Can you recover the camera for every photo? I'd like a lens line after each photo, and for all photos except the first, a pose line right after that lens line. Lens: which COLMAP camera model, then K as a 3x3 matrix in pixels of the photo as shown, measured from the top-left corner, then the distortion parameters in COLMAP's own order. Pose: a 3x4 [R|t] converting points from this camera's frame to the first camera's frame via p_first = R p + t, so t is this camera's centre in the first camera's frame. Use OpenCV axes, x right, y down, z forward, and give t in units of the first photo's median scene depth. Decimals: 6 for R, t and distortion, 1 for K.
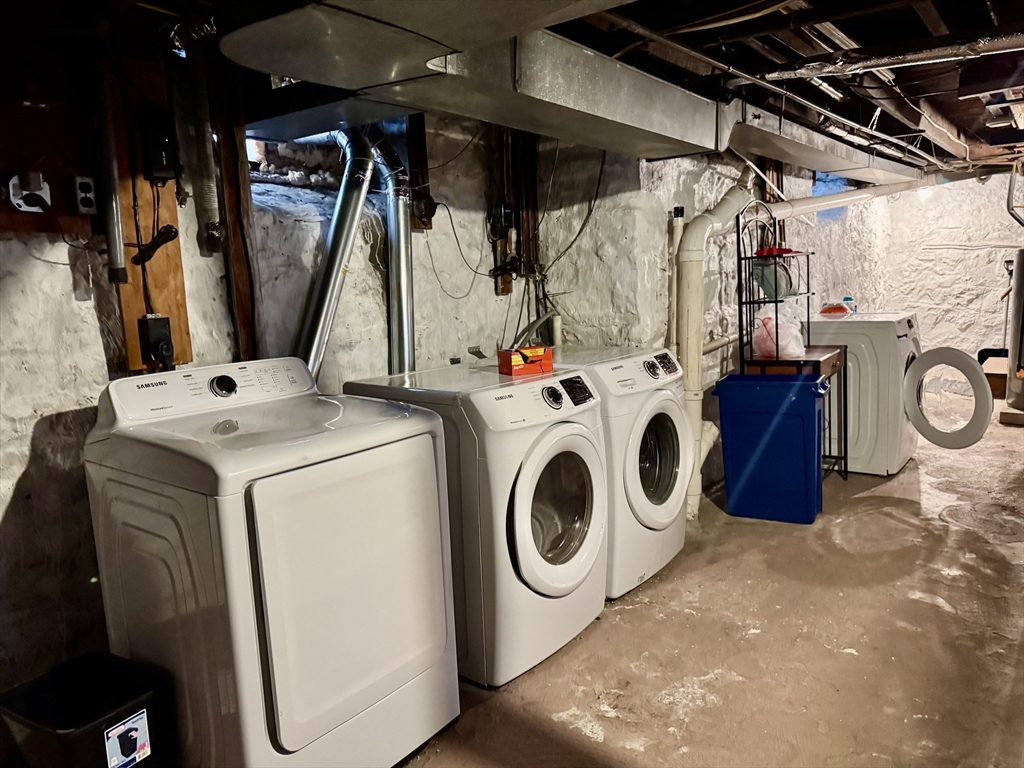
lens RADIAL K [[722.2, 0, 520.5], [0, 722.2, 385.3], [0, 0, 1]] dist [0.046991, -0.060221]
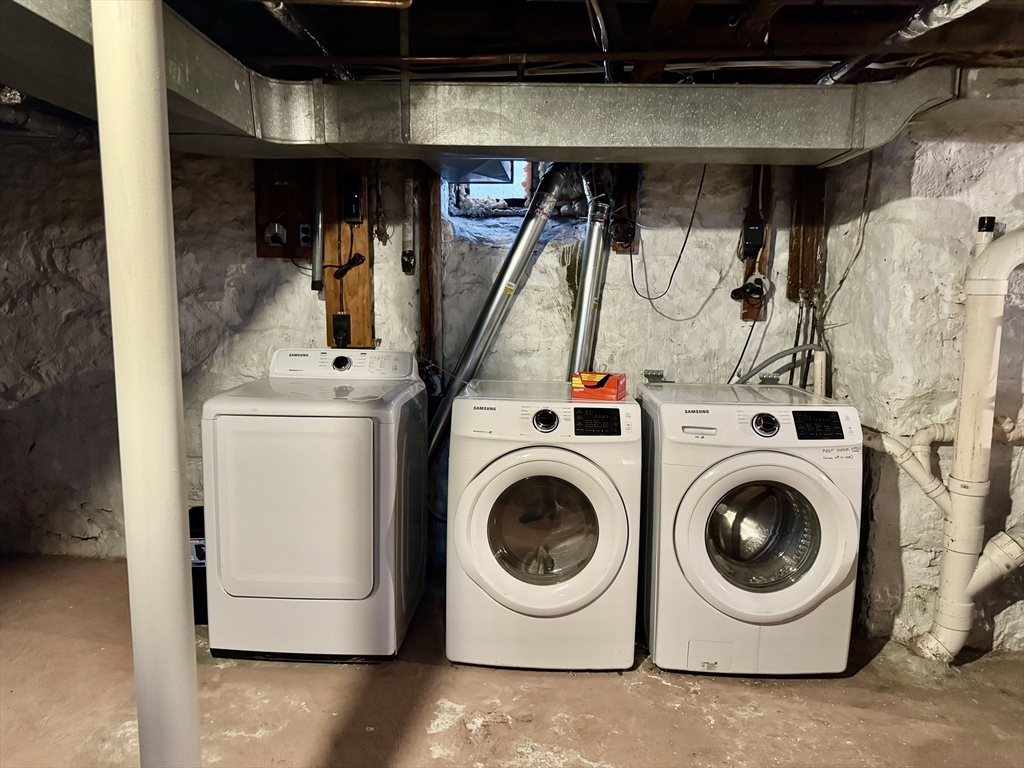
lens RADIAL K [[722.2, 0, 511.8], [0, 722.2, 388.9], [0, 0, 1]] dist [0.046991, -0.060221]
pose [[0.579001, 0.152384, -0.800960, 0.689110], [-0.158759, 0.984647, 0.072566, -0.077838], [0.799720, 0.085144, 0.594304, 0.296232]]
